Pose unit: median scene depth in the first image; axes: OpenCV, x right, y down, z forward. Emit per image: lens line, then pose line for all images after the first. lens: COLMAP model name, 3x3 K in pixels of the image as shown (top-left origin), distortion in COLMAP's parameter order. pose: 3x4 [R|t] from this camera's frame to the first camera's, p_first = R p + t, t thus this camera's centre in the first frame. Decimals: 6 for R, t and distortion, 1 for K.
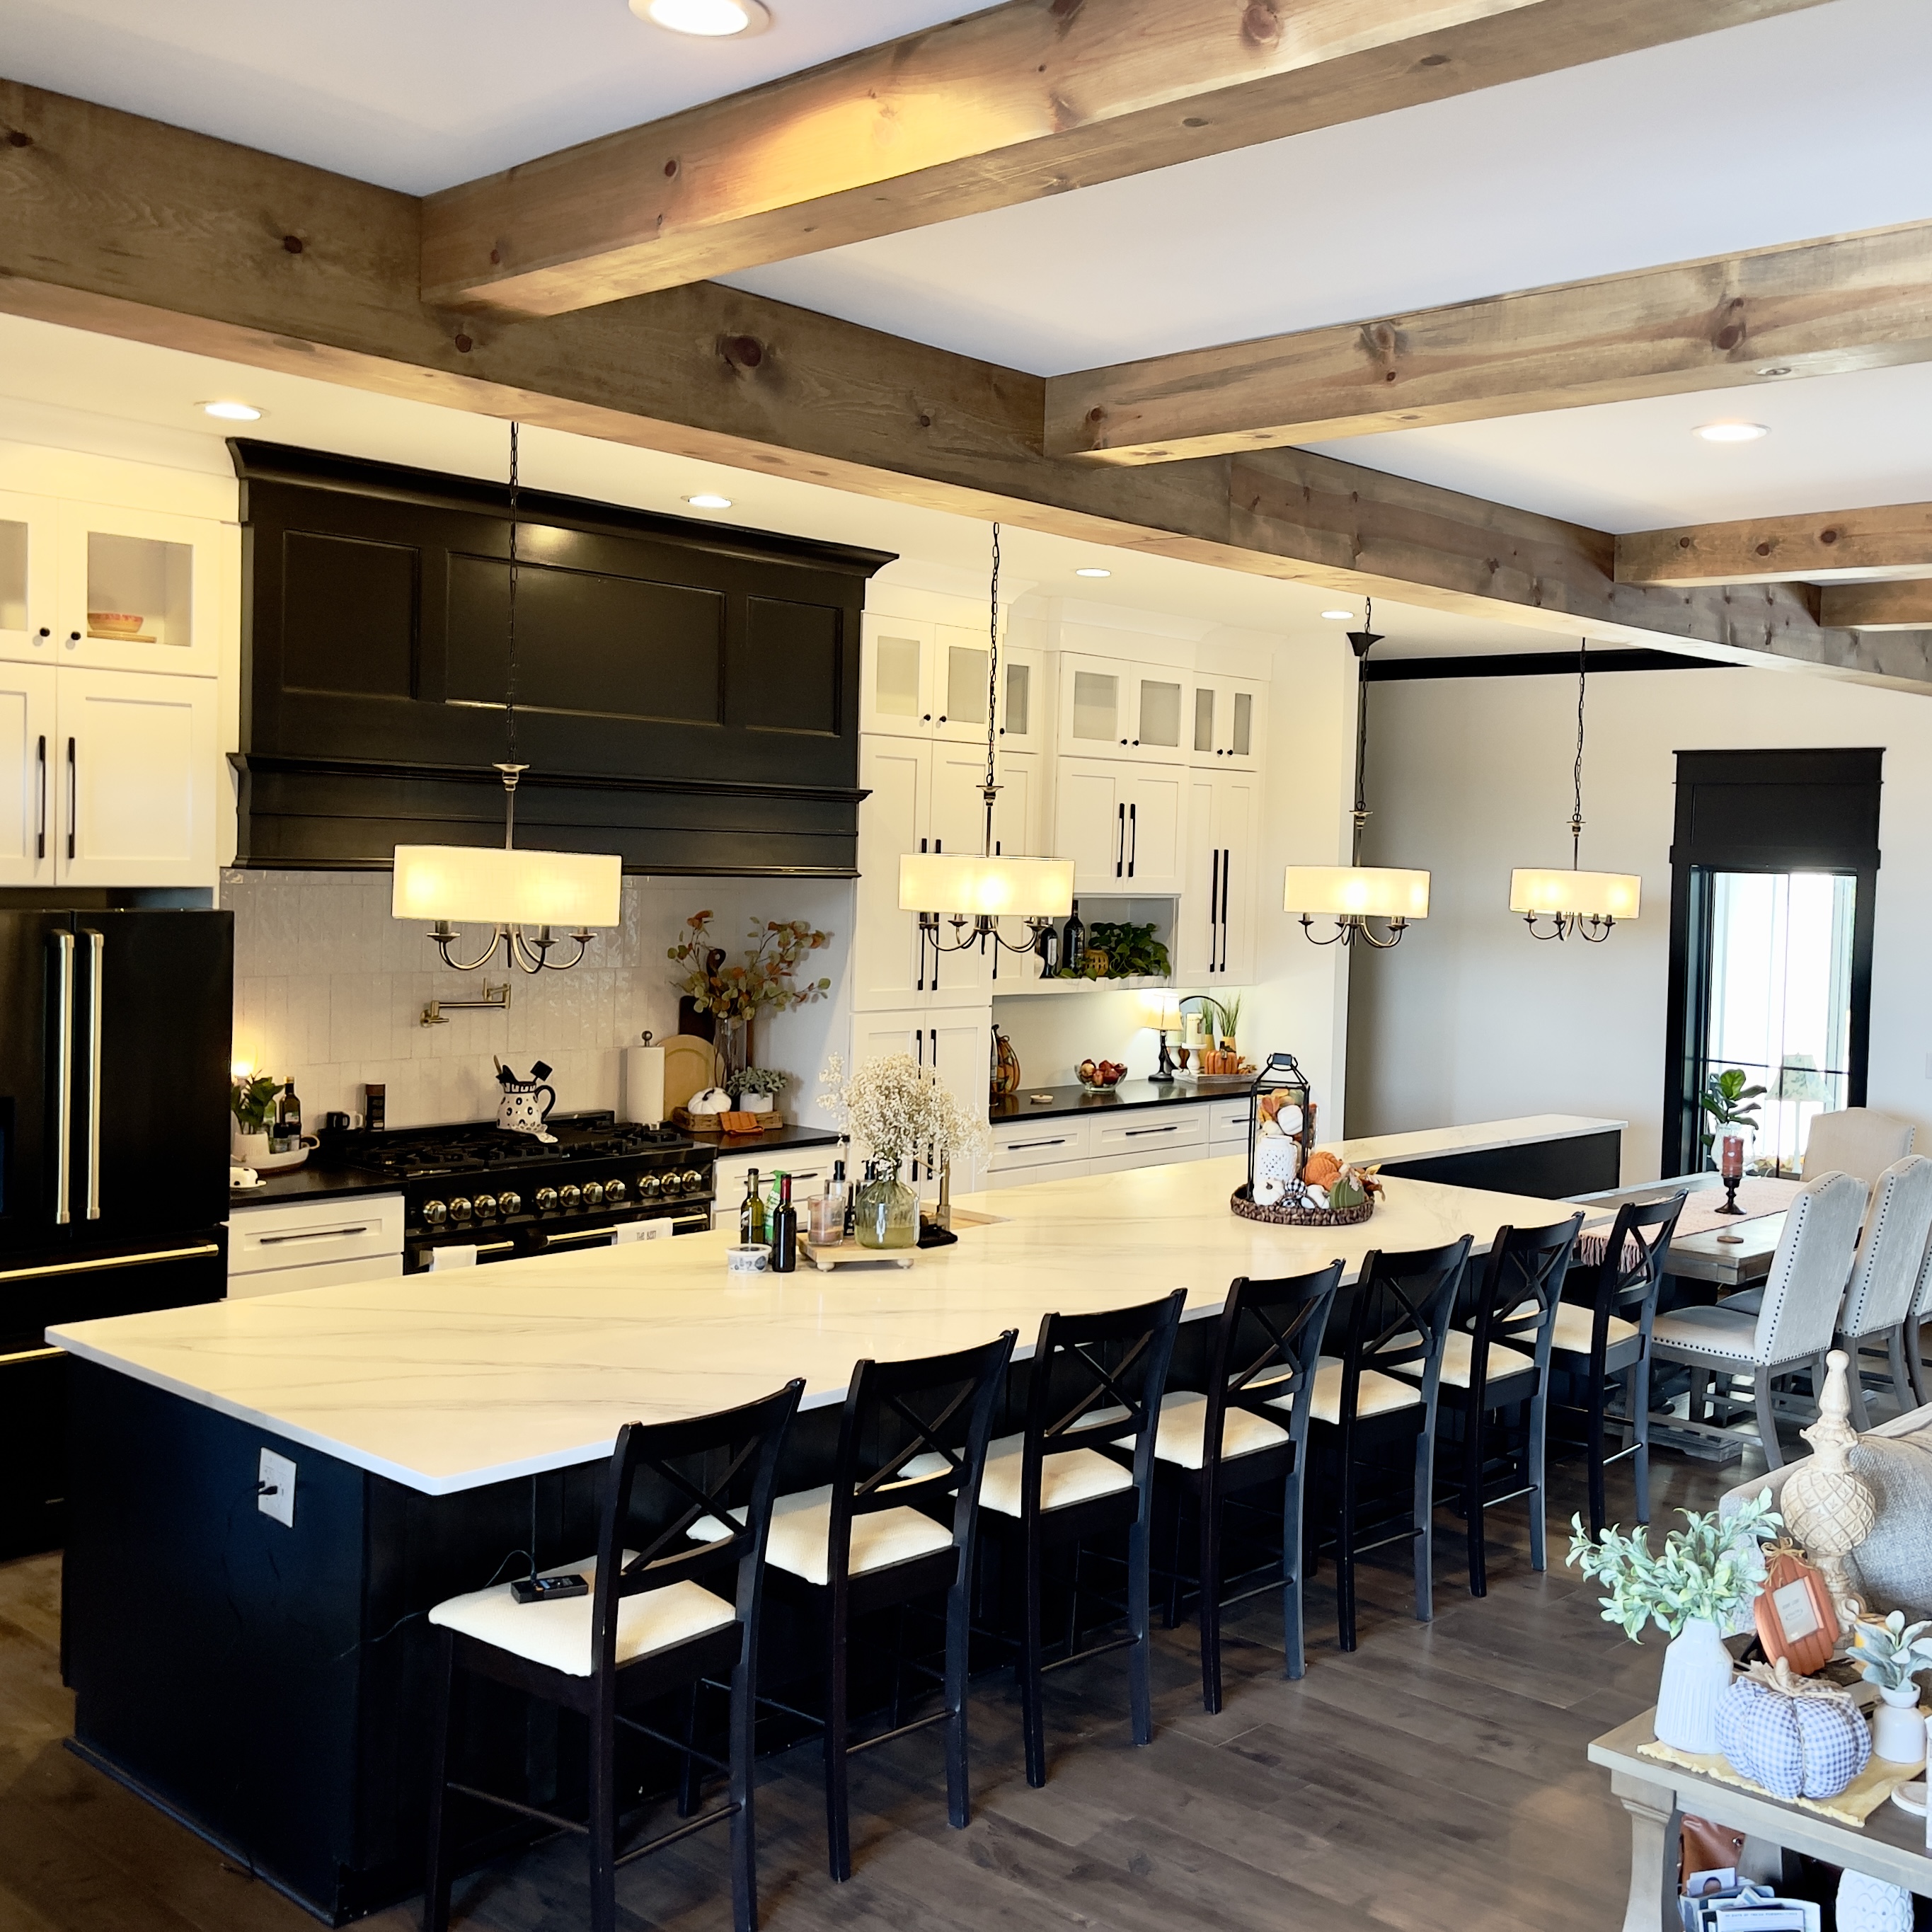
lens RADIAL K [[2209.3, 0, 967.6], [0, 2209.3, 956.8], [0, 0, 1]] dist [0.035905, 0.000000]
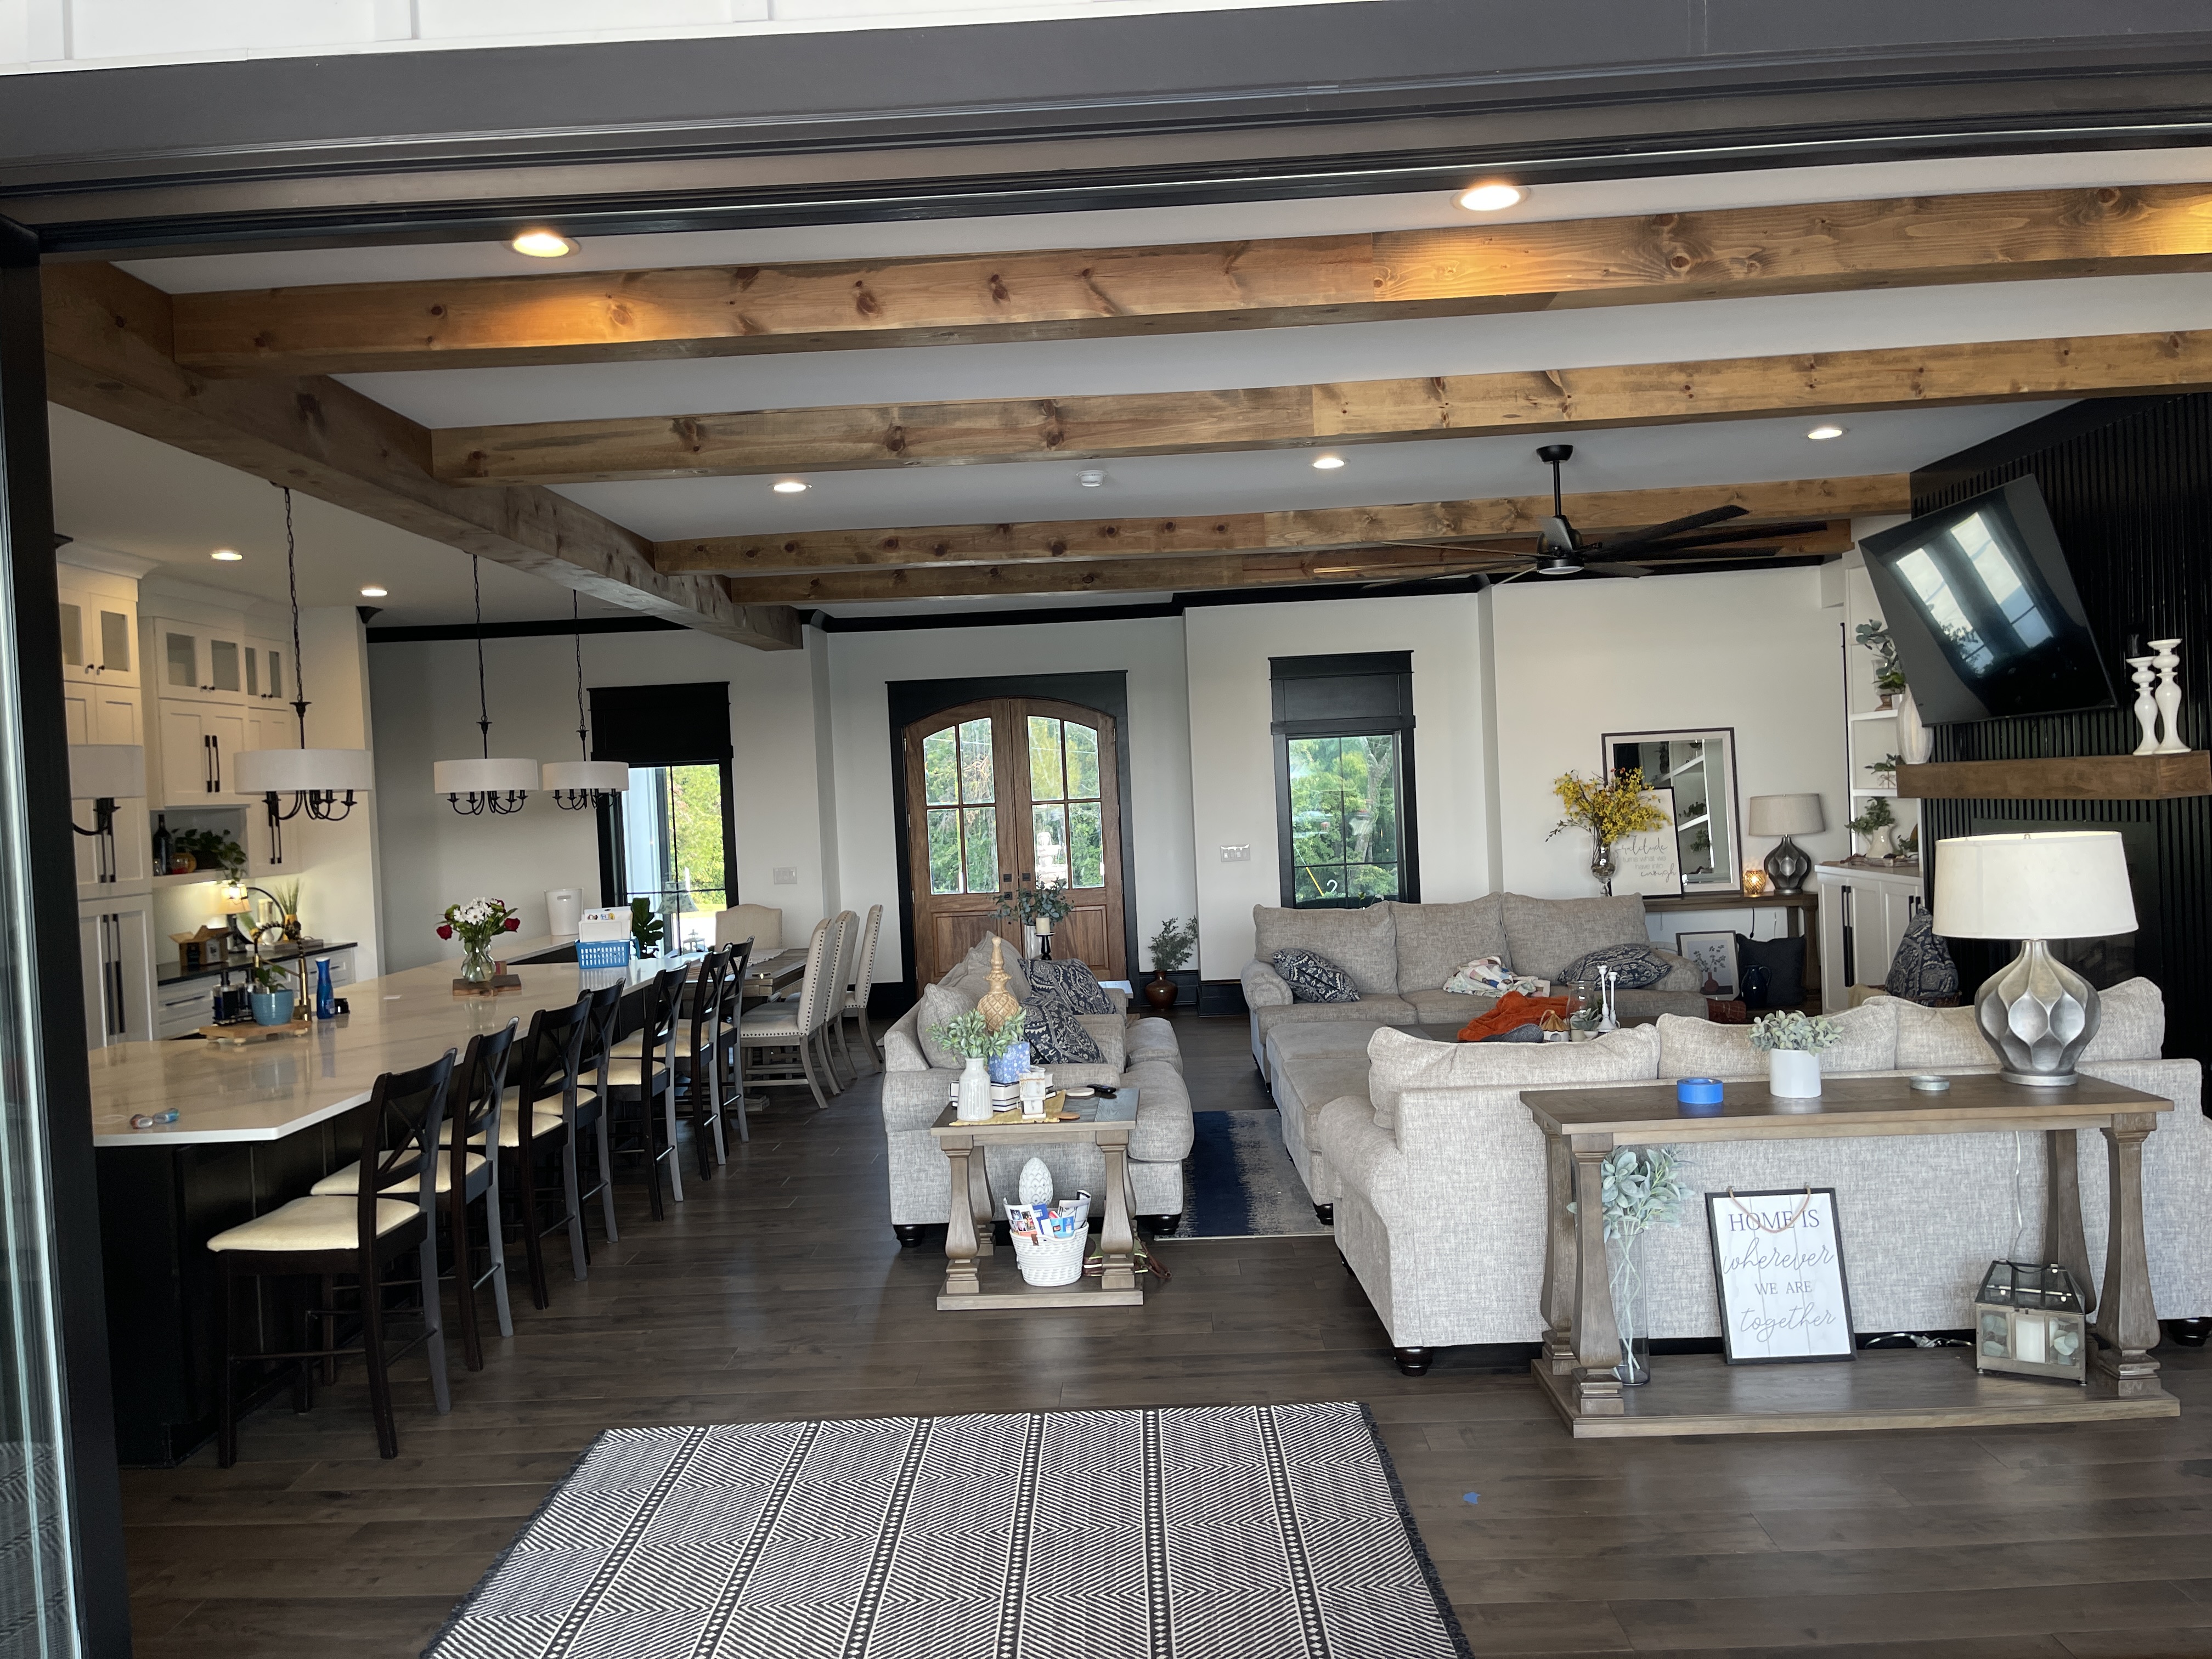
lens RADIAL K [[1611.2, 0, 1106.6], [0, 1611.2, 832.5], [0, 0, 1]] dist [0.013773, -0.000597]
pose [[0.767610, -0.084189, 0.635363, -0.397697], [0.092046, 0.995539, 0.020709, 0.048089], [-0.634273, 0.042586, 0.771935, -0.194687]]
